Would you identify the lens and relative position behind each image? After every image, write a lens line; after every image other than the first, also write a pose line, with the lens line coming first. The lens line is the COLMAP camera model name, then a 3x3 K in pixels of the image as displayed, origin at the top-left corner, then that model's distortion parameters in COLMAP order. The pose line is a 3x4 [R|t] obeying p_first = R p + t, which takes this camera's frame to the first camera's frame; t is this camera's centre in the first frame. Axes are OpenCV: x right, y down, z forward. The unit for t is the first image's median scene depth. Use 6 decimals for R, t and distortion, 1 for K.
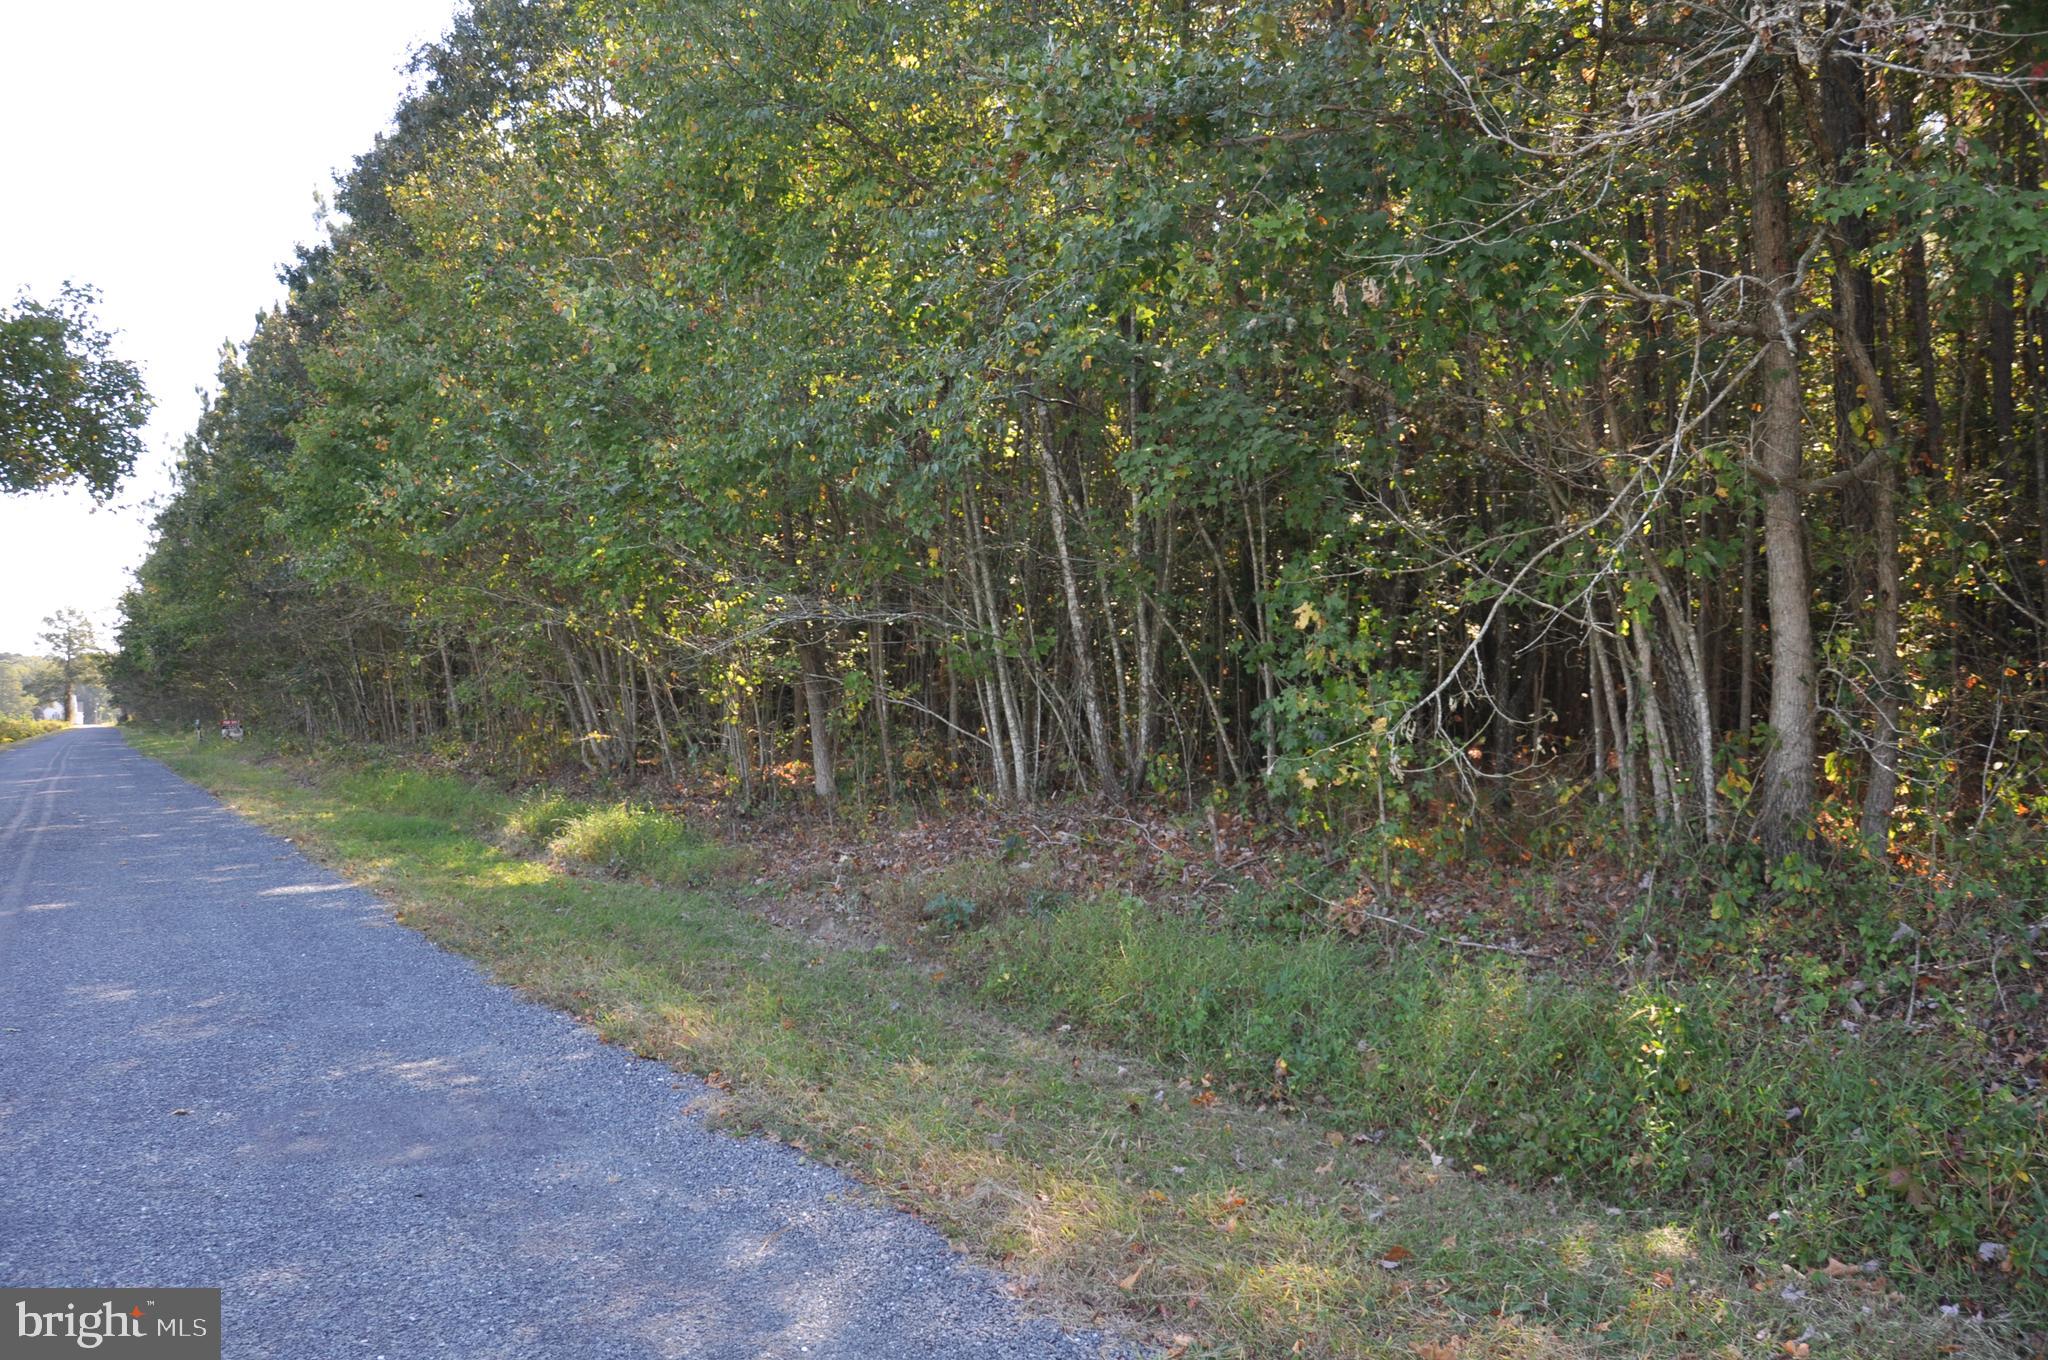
lens RADIAL K [[1596.7, 0, 1023.3], [0, 1596.7, 682.4], [0, 0, 1]] dist [-0.148981, 0.110171]
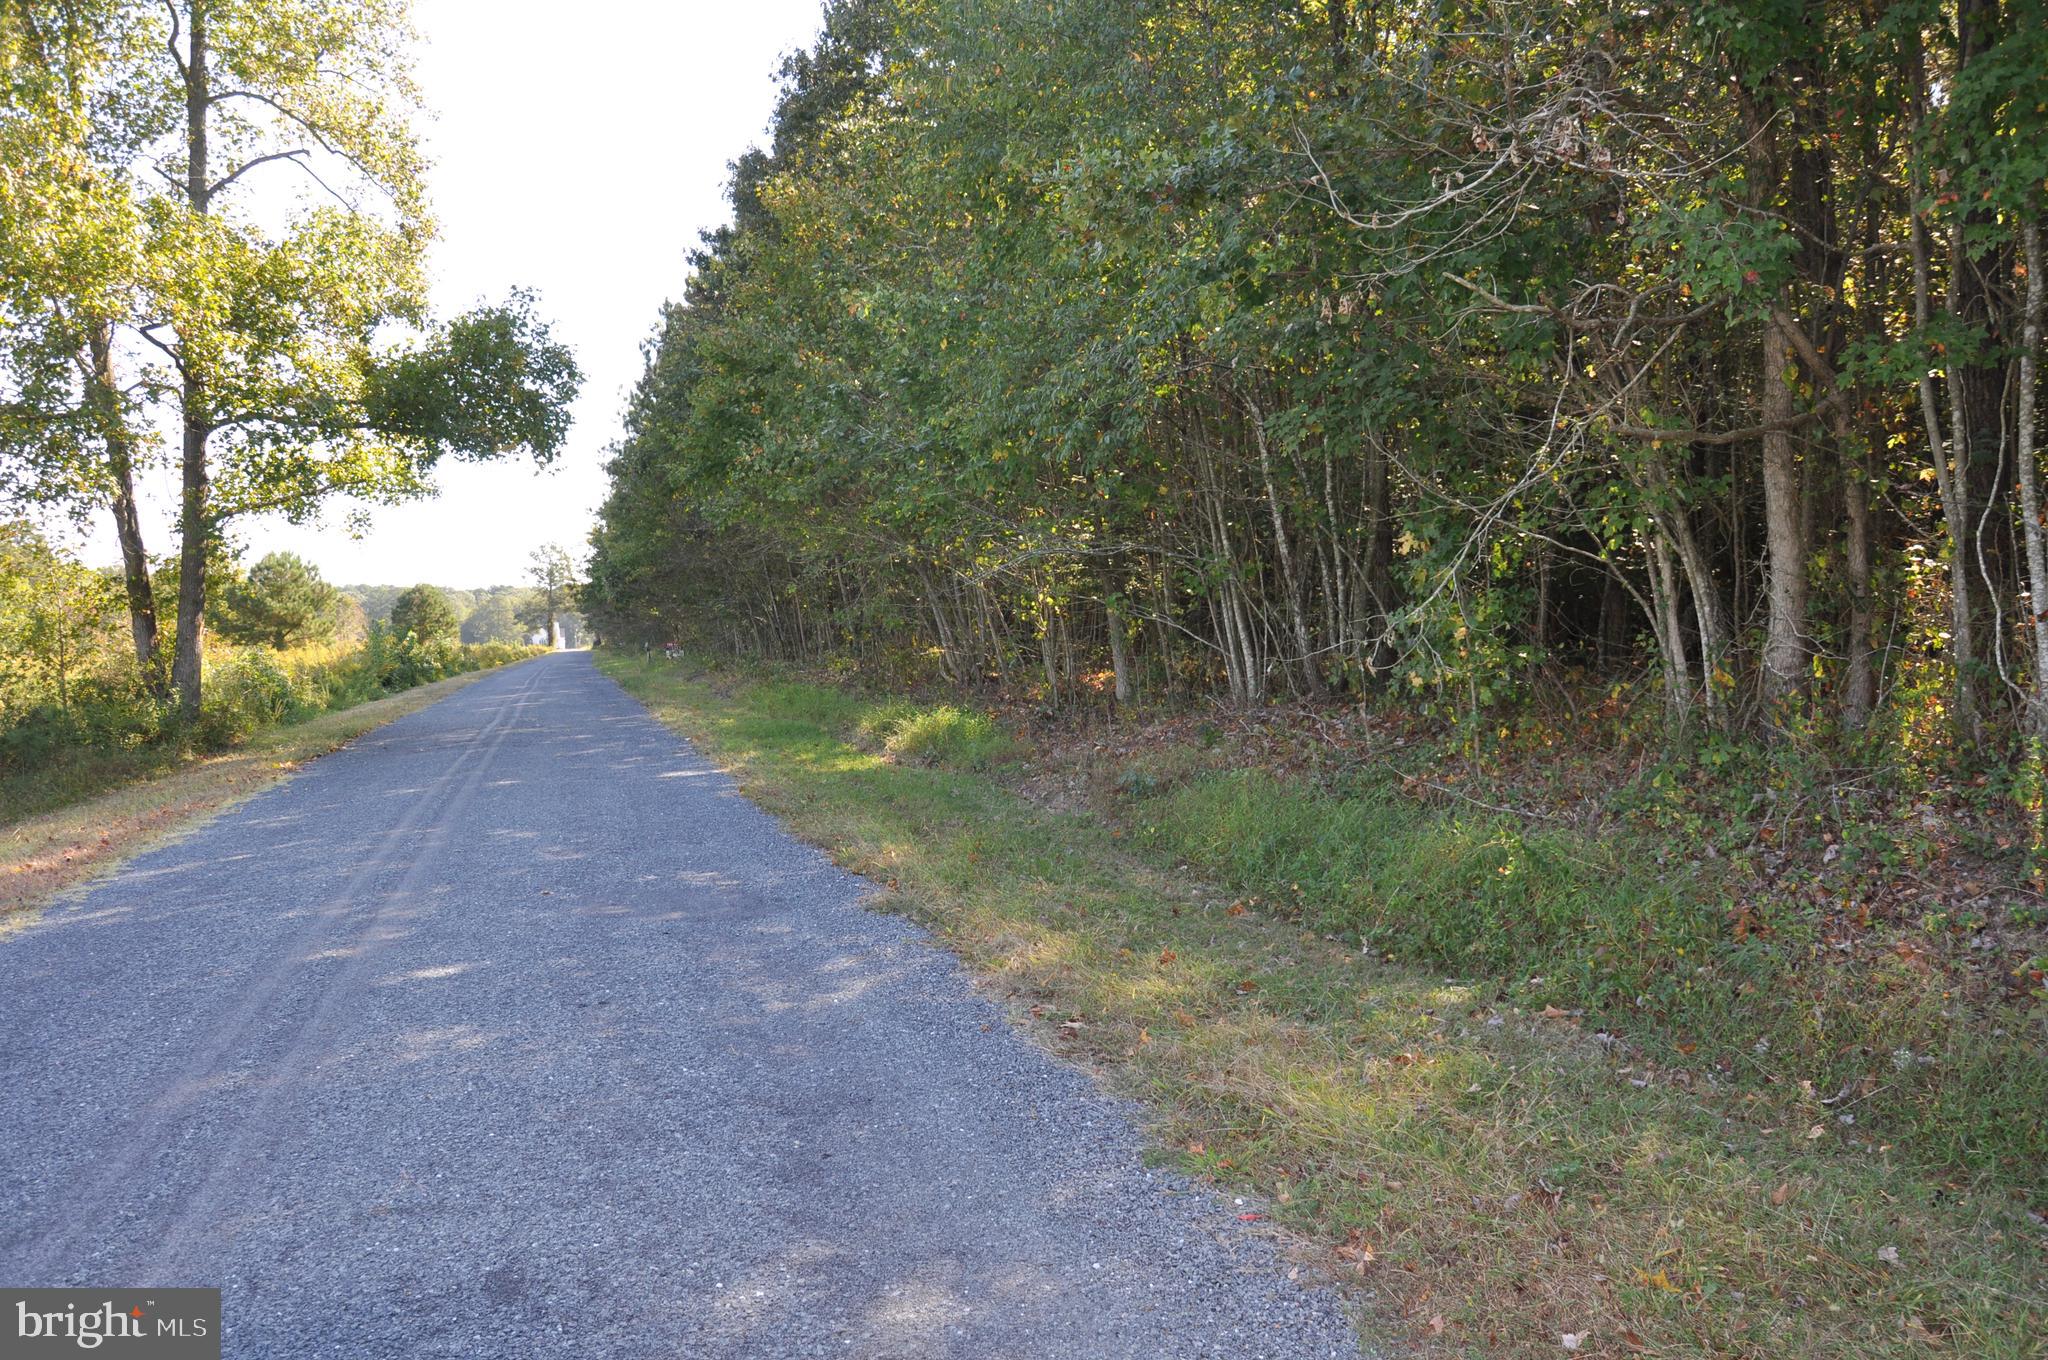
lens RADIAL K [[1596.7, 0, 1038.2], [0, 1596.7, 672.1], [0, 0, 1]] dist [-0.148981, 0.110171]
pose [[0.966256, -0.005125, -0.257533, 0.194044], [0.017057, 0.998881, 0.044119, -0.002276], [0.257018, -0.047022, 0.965262, -0.224041]]
